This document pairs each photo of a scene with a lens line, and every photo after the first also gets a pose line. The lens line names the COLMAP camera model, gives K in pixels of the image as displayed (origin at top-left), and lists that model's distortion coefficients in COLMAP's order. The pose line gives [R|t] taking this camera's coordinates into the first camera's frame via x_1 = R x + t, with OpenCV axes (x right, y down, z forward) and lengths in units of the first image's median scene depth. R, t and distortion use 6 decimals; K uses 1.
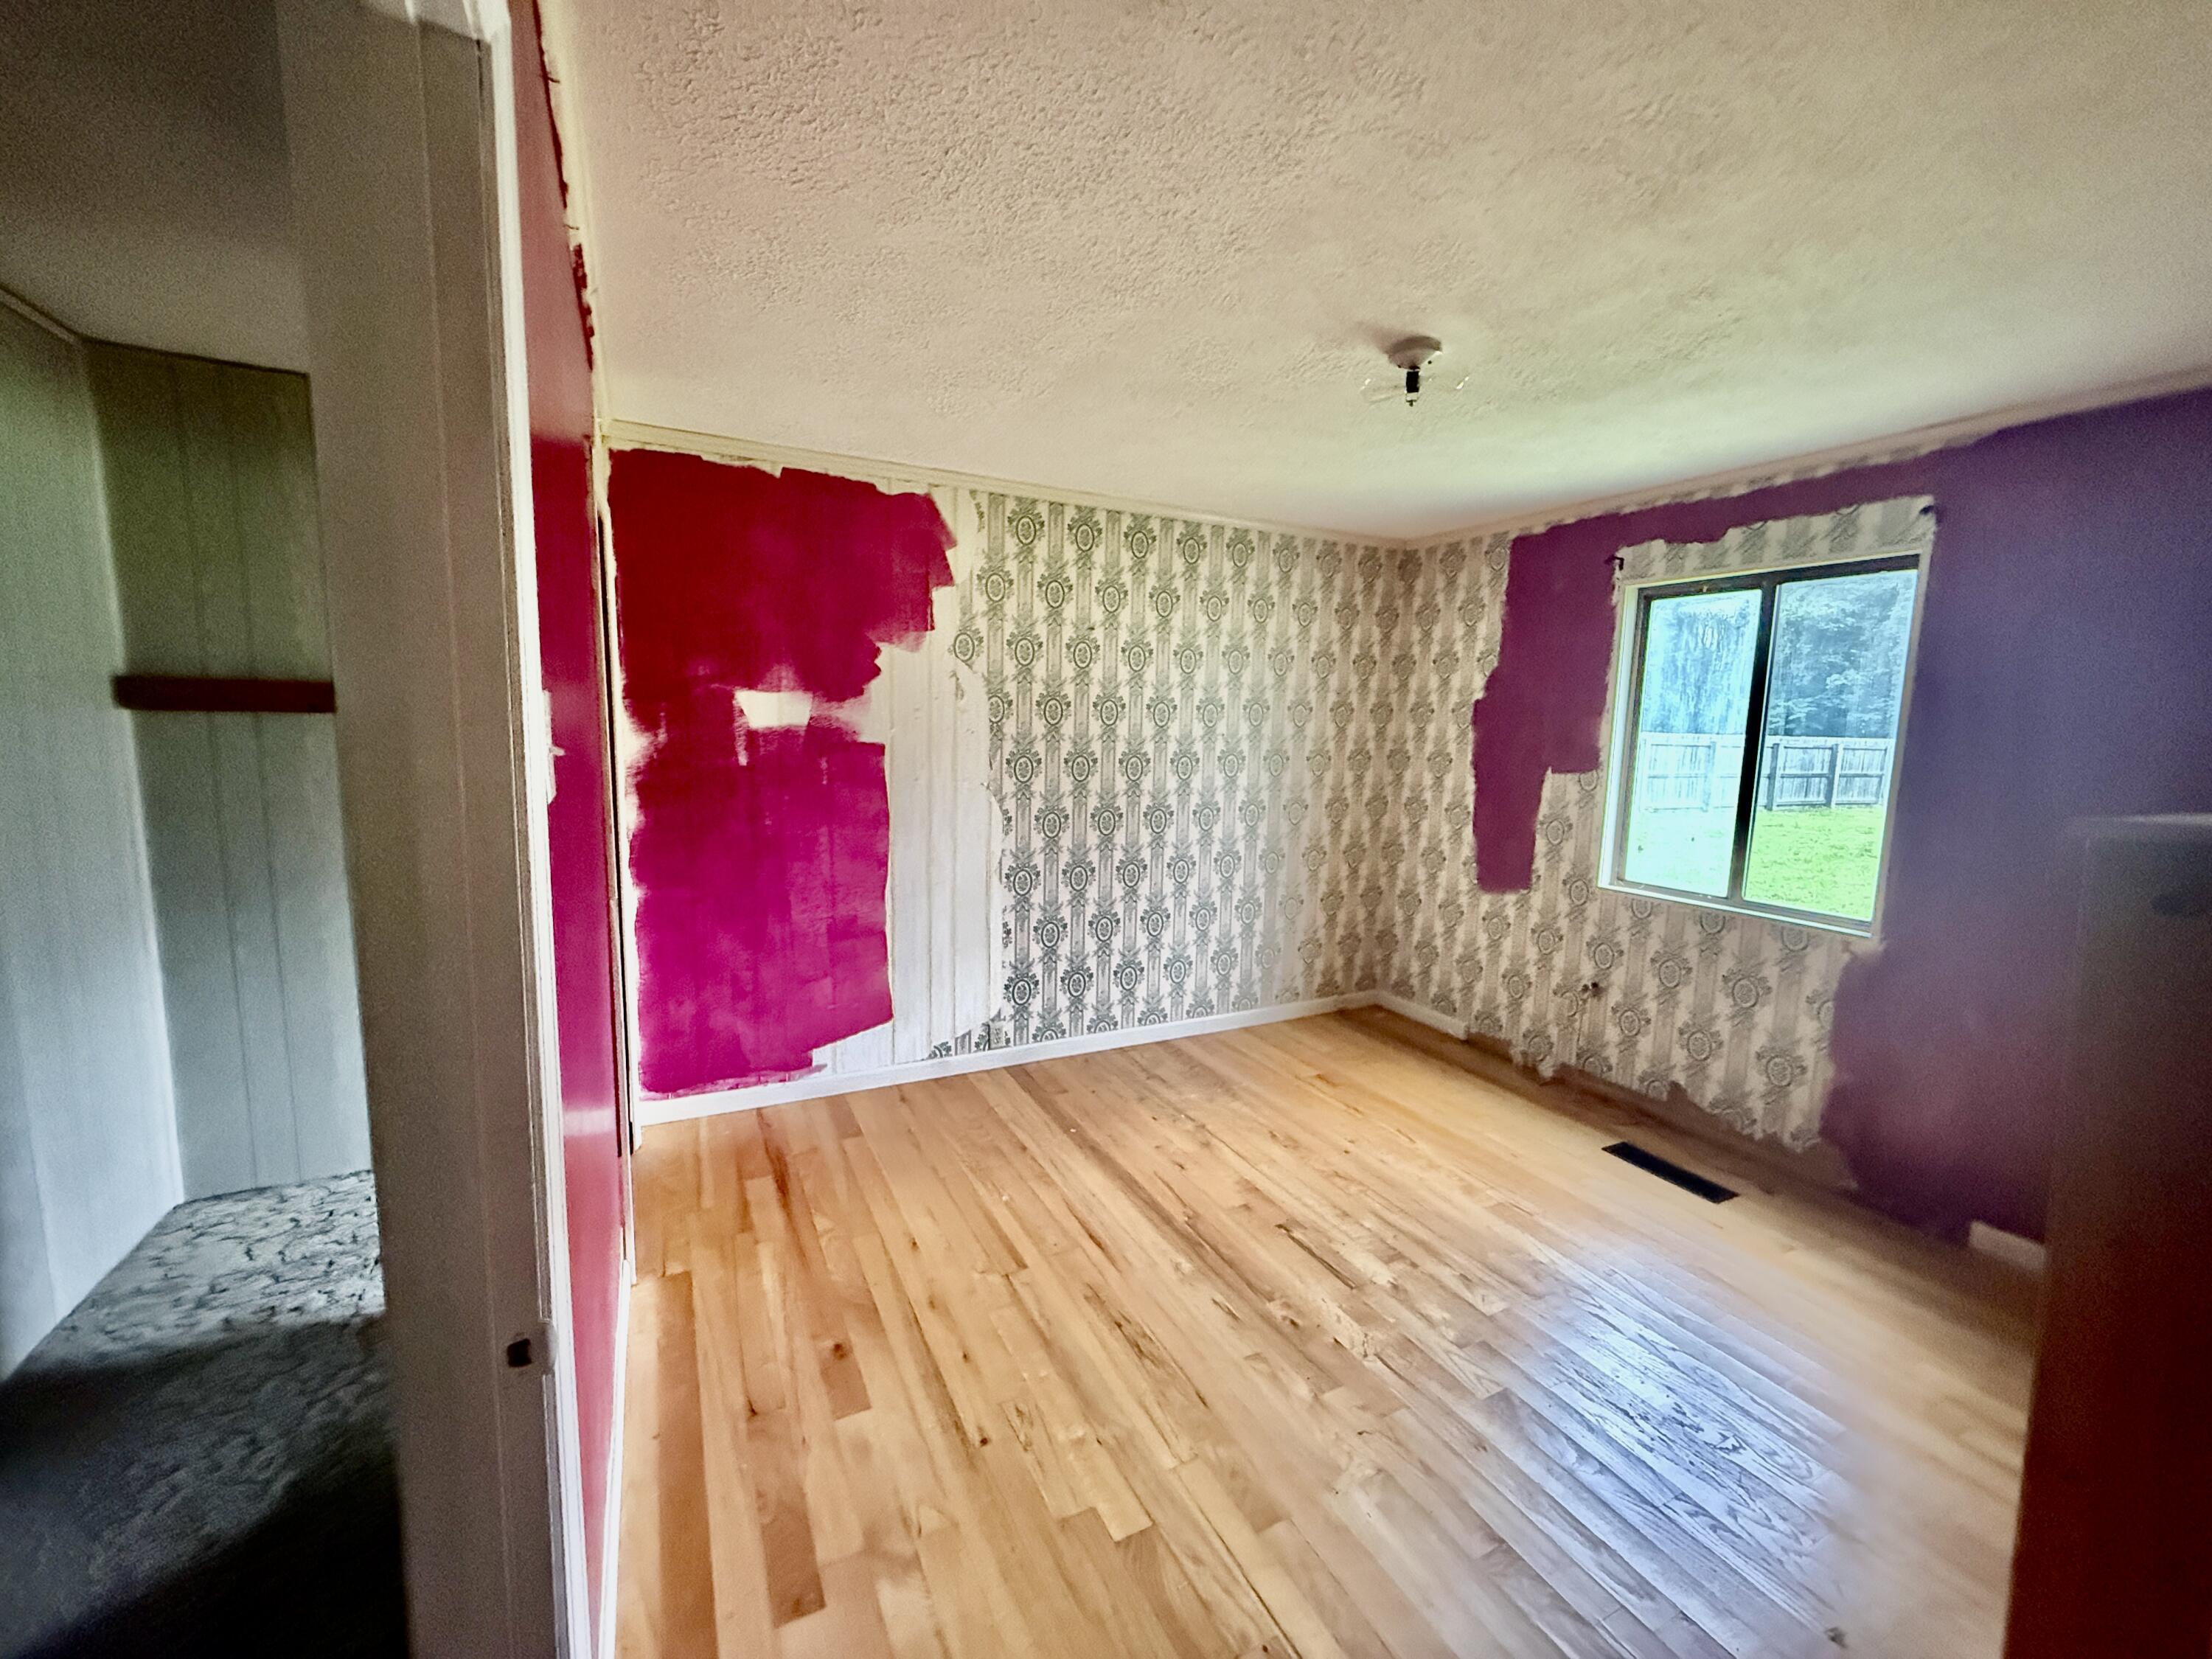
lens RADIAL K [[879.7, 0, 1101.6], [0, 879.7, 831.0], [0, 0, 1]] dist [0.000882, -0.000613]
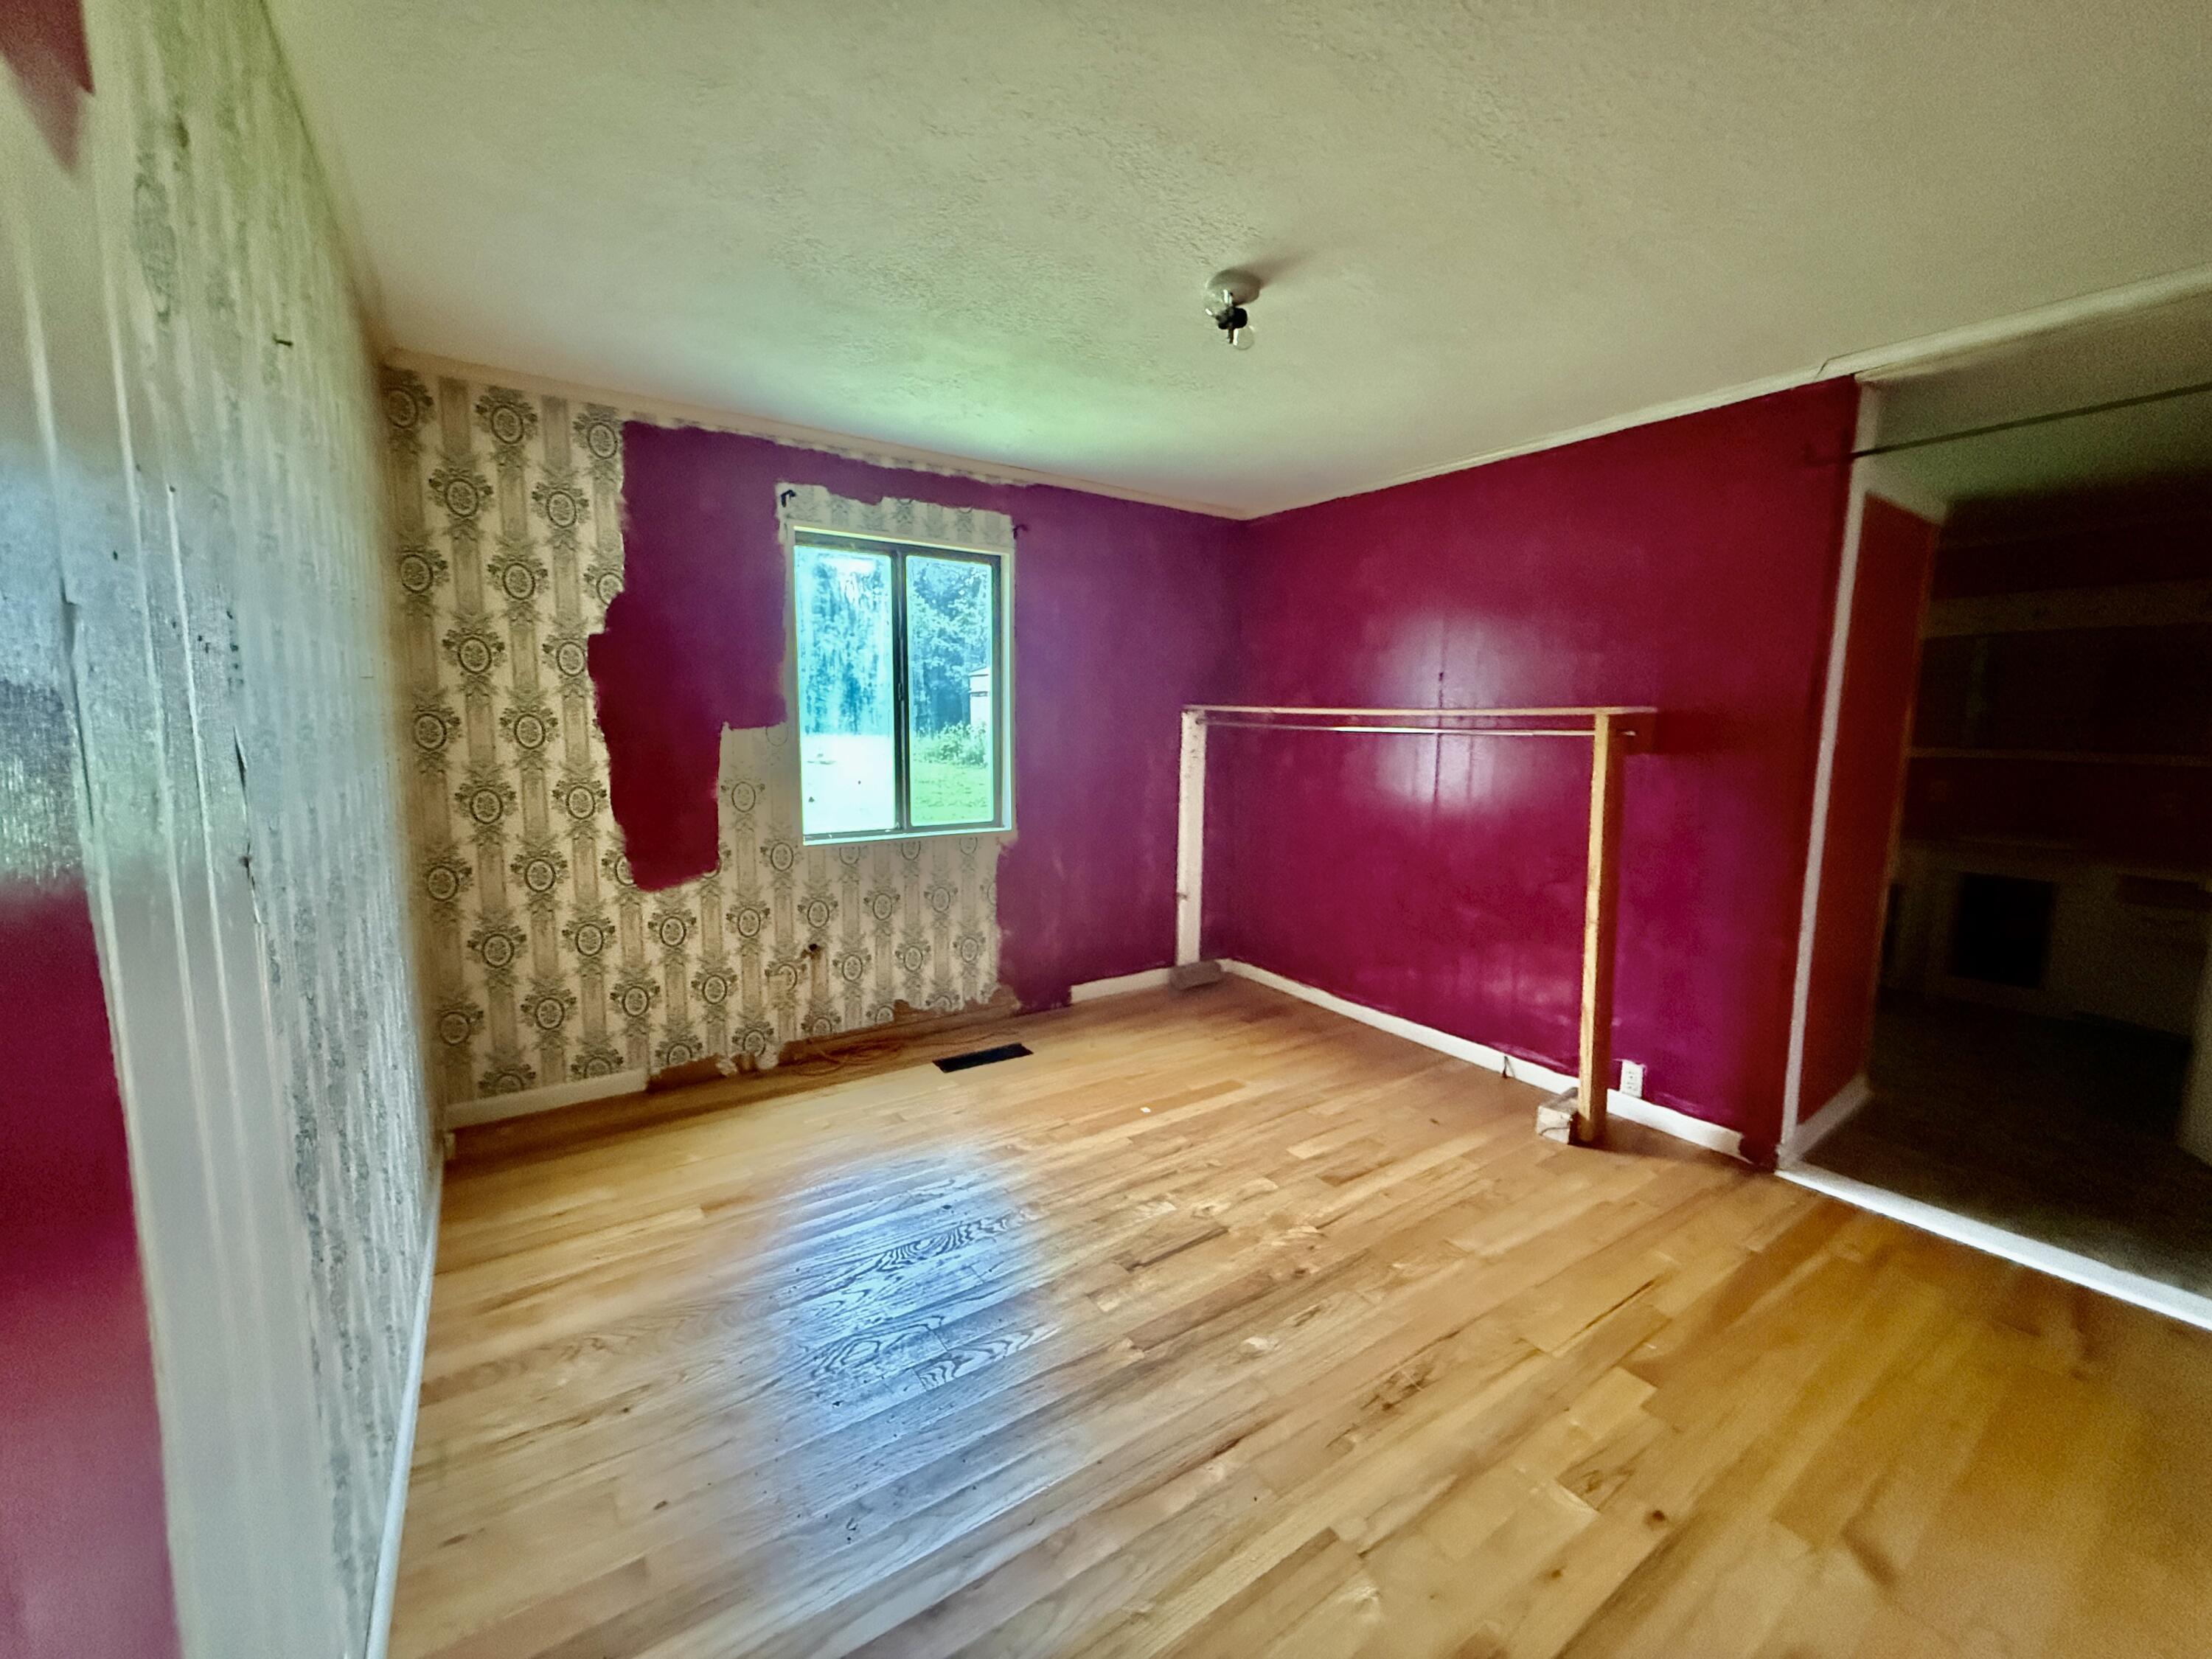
lens RADIAL K [[879.7, 0, 1102.3], [0, 879.7, 829.6], [0, 0, 1]] dist [0.000882, -0.000613]
pose [[-0.123112, -0.154022, 0.980368, -0.378924], [0.111051, 0.979540, 0.167837, -0.072325], [-0.986160, 0.129533, -0.103489, 0.730074]]
